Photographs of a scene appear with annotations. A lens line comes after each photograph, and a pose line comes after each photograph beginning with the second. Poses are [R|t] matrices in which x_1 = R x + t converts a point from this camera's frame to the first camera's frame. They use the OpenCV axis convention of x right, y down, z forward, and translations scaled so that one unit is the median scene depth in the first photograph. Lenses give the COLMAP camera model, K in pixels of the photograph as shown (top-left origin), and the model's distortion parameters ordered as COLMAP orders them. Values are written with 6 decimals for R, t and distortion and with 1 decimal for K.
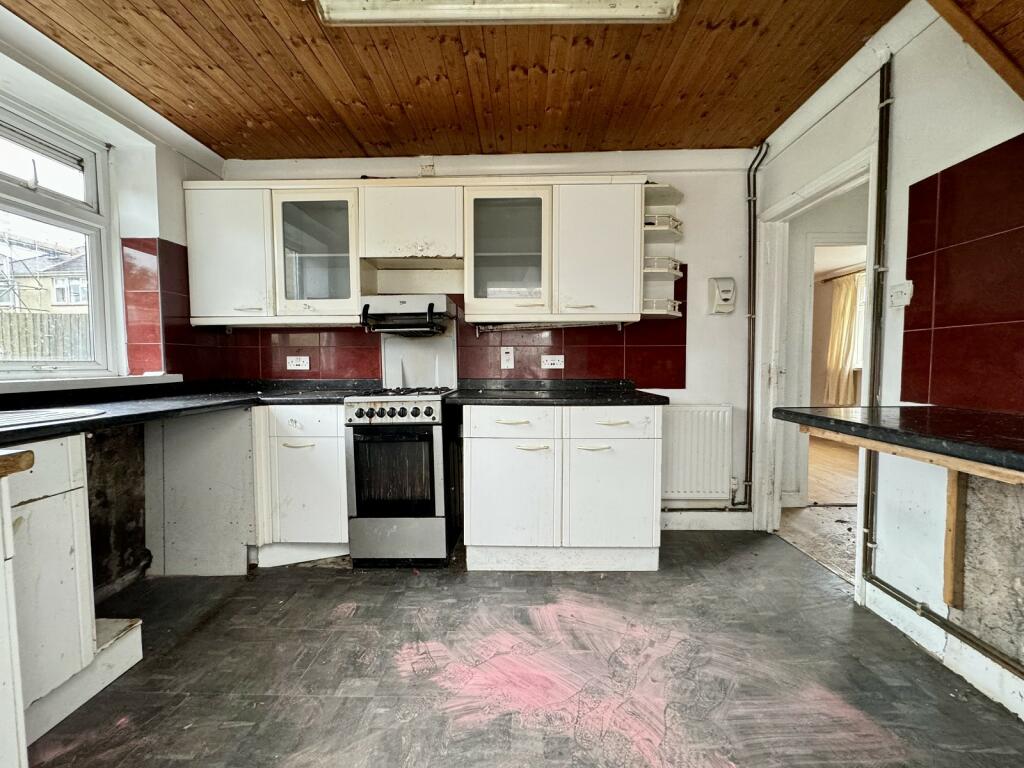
lens RADIAL K [[407.9, 0, 505.4], [0, 407.9, 384.2], [0, 0, 1]] dist [-0.006145, 0.000178]
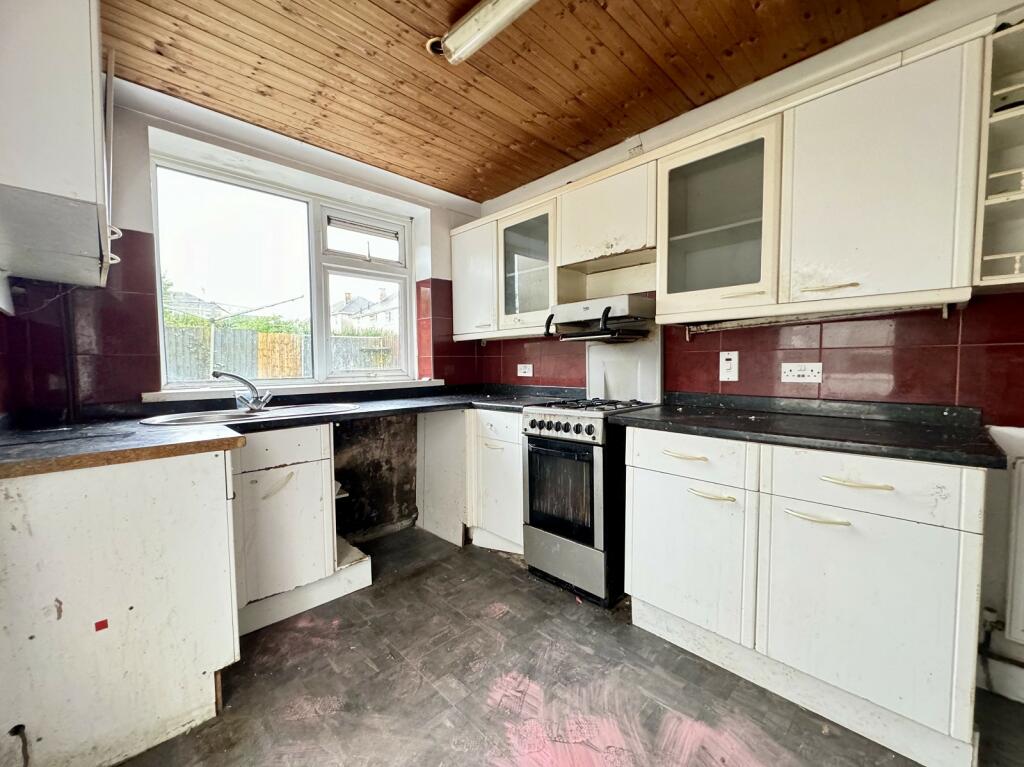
lens RADIAL K [[407.9, 0, 508.6], [0, 407.9, 383.7], [0, 0, 1]] dist [-0.006145, 0.000178]
pose [[0.715179, 0.032095, -0.698204, 0.299449], [-0.028309, 0.999456, 0.016945, -0.042868], [0.698368, 0.007647, 0.715698, 0.227989]]
